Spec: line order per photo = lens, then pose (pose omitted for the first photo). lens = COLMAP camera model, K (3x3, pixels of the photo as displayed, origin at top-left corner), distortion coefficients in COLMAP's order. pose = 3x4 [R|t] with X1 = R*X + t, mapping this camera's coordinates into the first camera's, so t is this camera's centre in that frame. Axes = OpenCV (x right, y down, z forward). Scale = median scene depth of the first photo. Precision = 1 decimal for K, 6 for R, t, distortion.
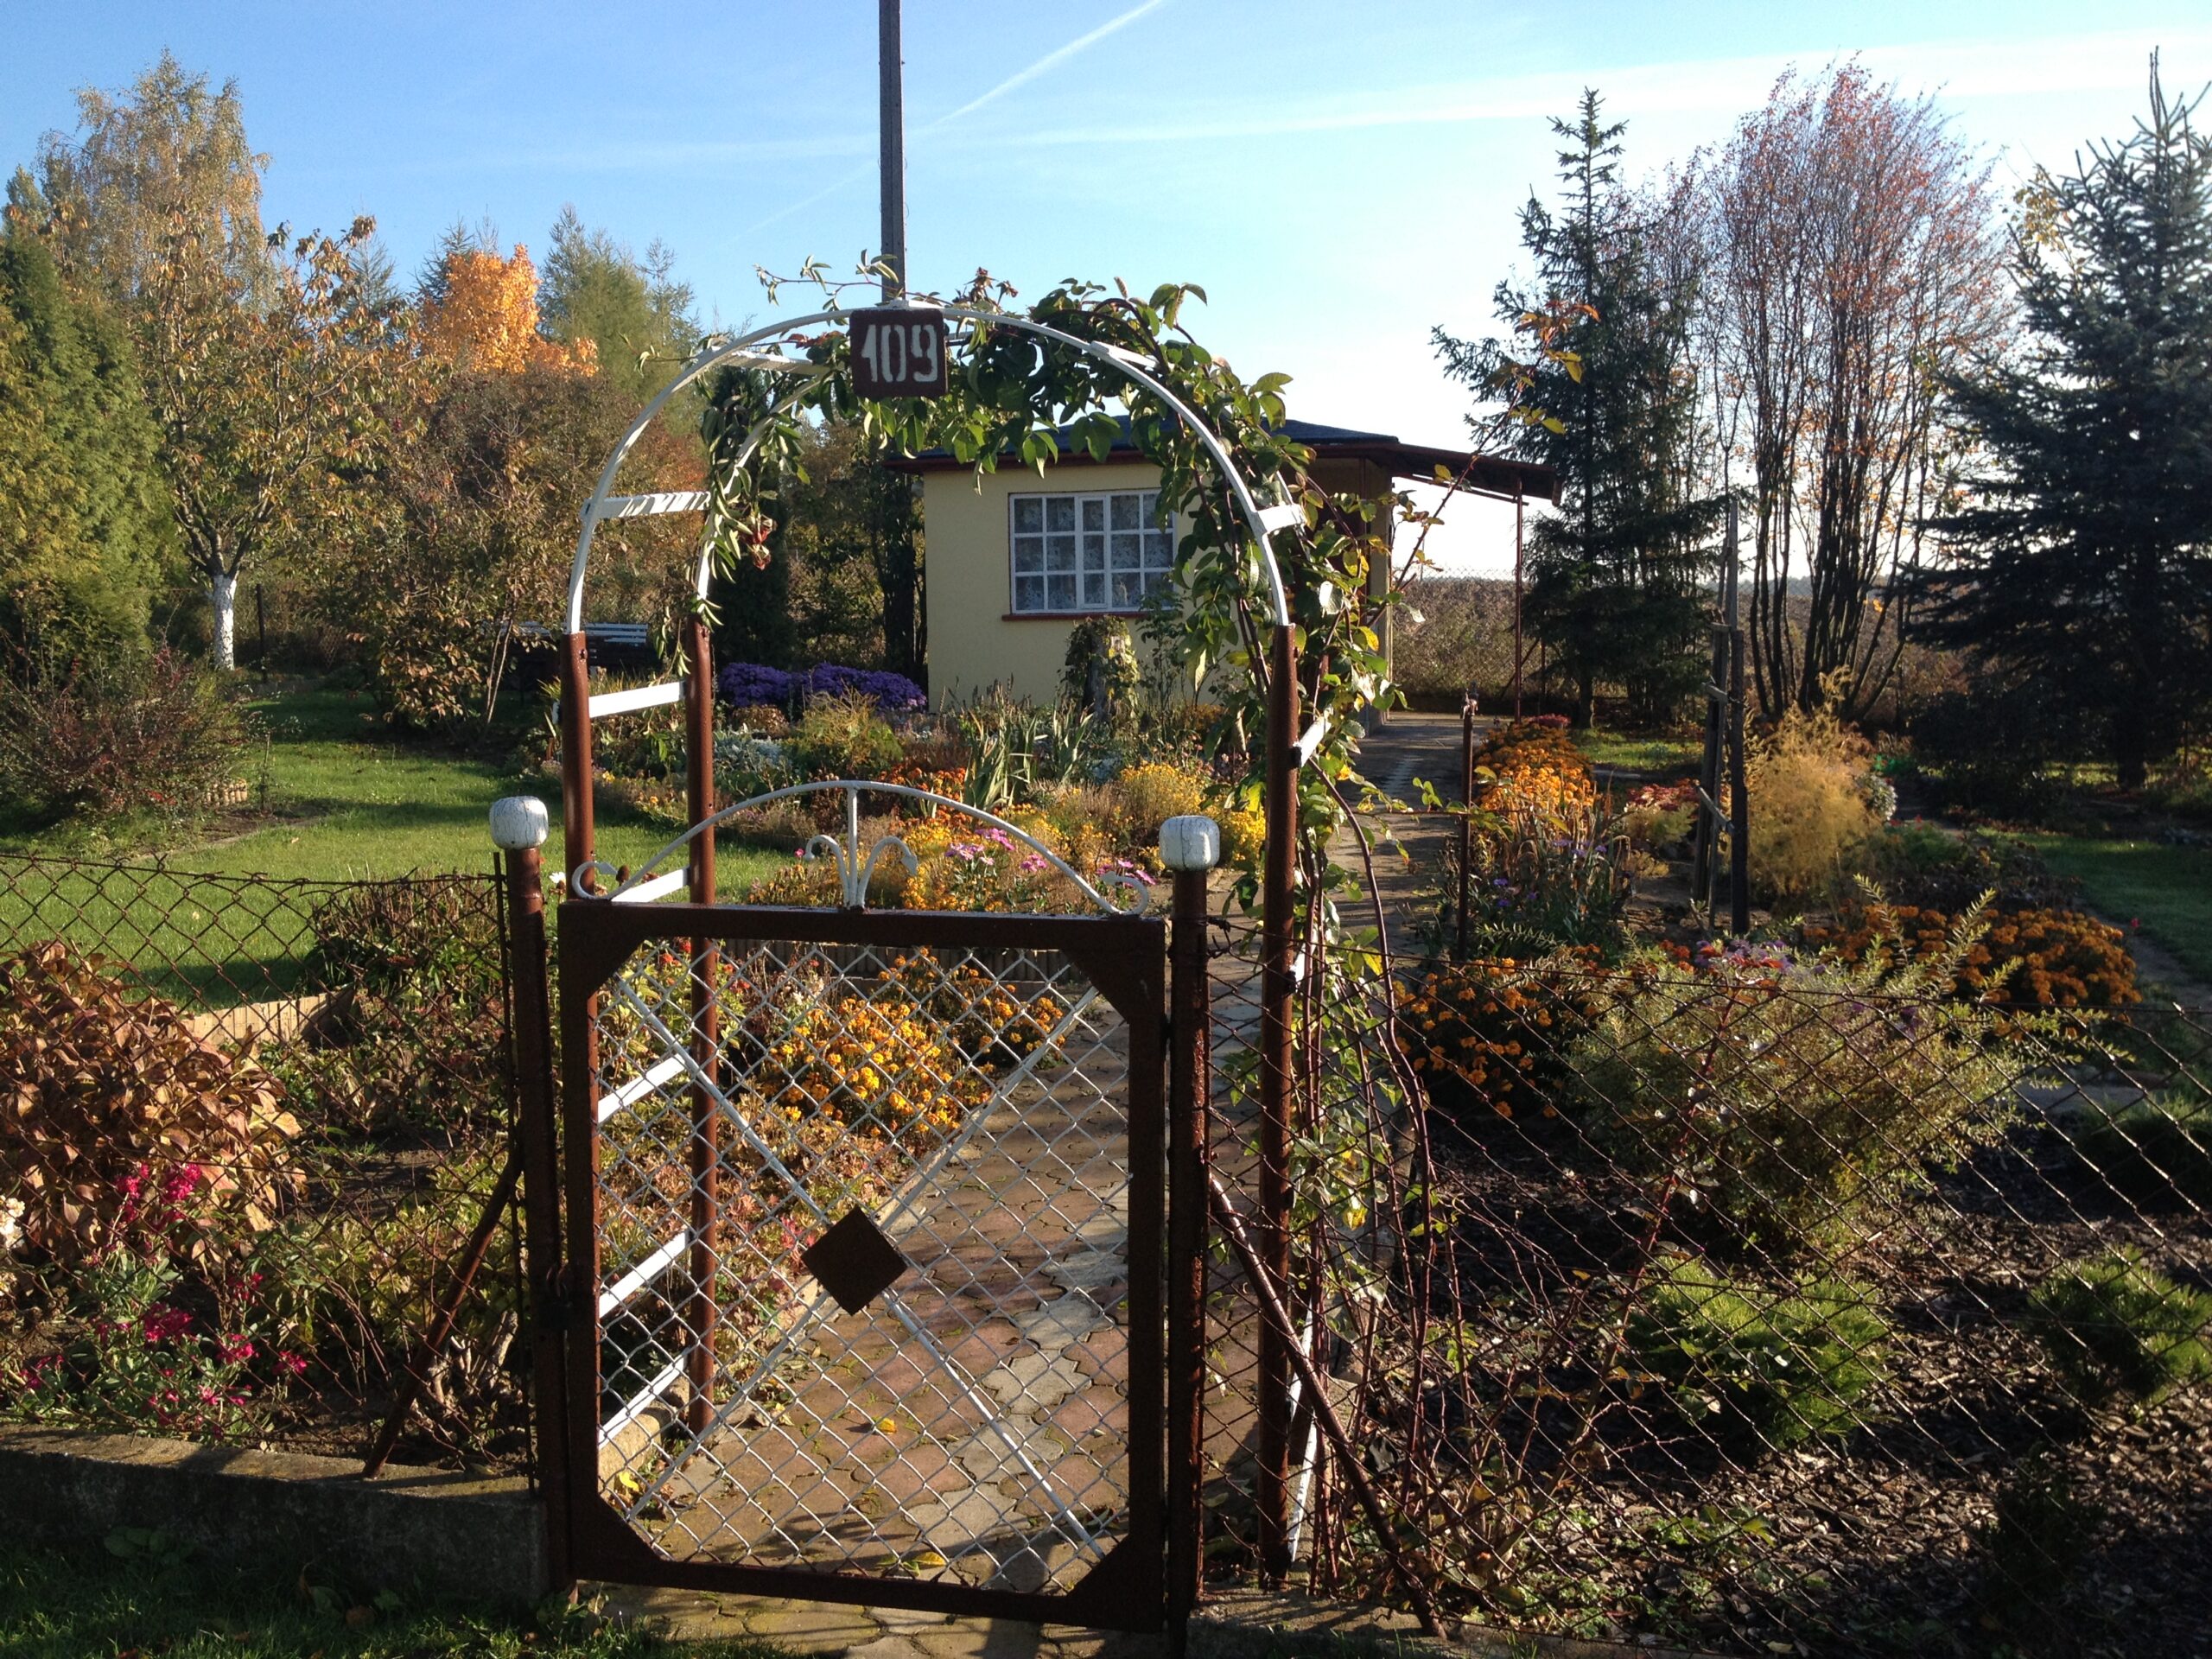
lens RADIAL K [[2231.1, 0, 1154.9], [0, 2231.1, 831.2], [0, 0, 1]] dist [0.518109, -1.166697]
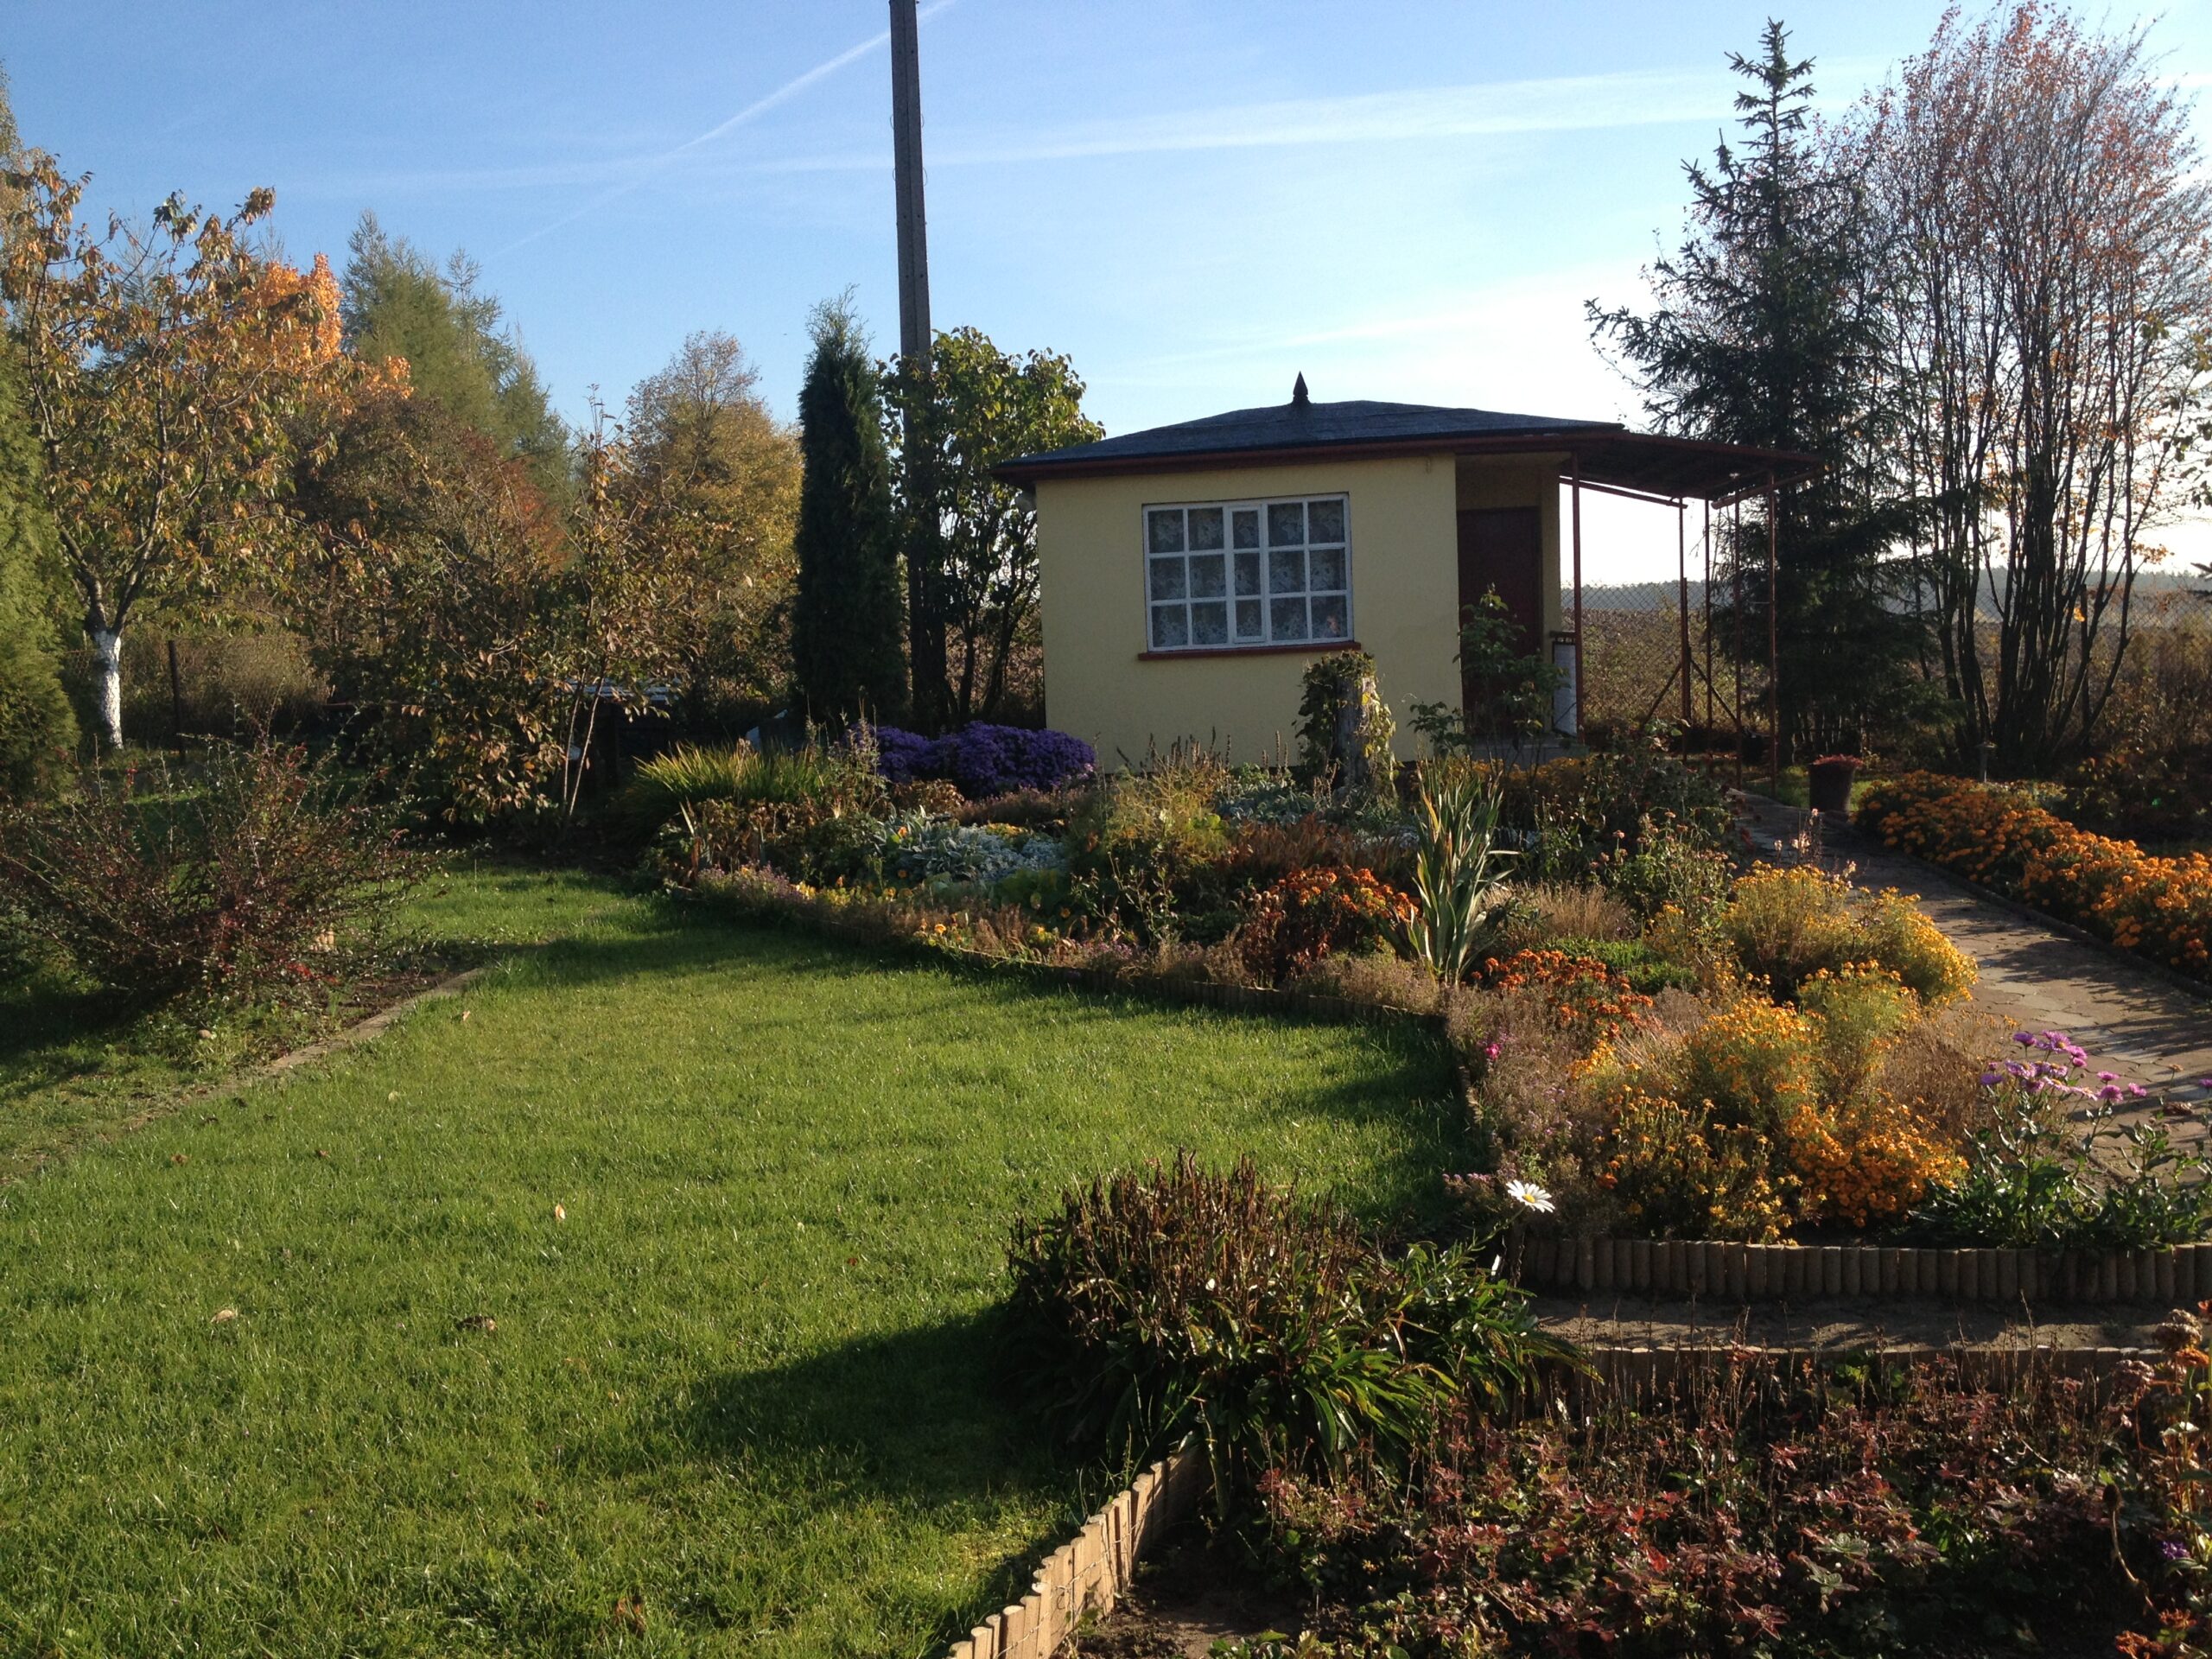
lens RADIAL K [[2231.1, 0, 1154.9], [0, 2231.1, 831.2], [0, 0, 1]] dist [0.518109, -1.166697]
pose [[0.993515, -0.033244, 0.108732, -0.139650], [0.034773, 0.999321, -0.012189, -0.020018], [-0.108253, 0.015891, 0.993996, 0.177102]]
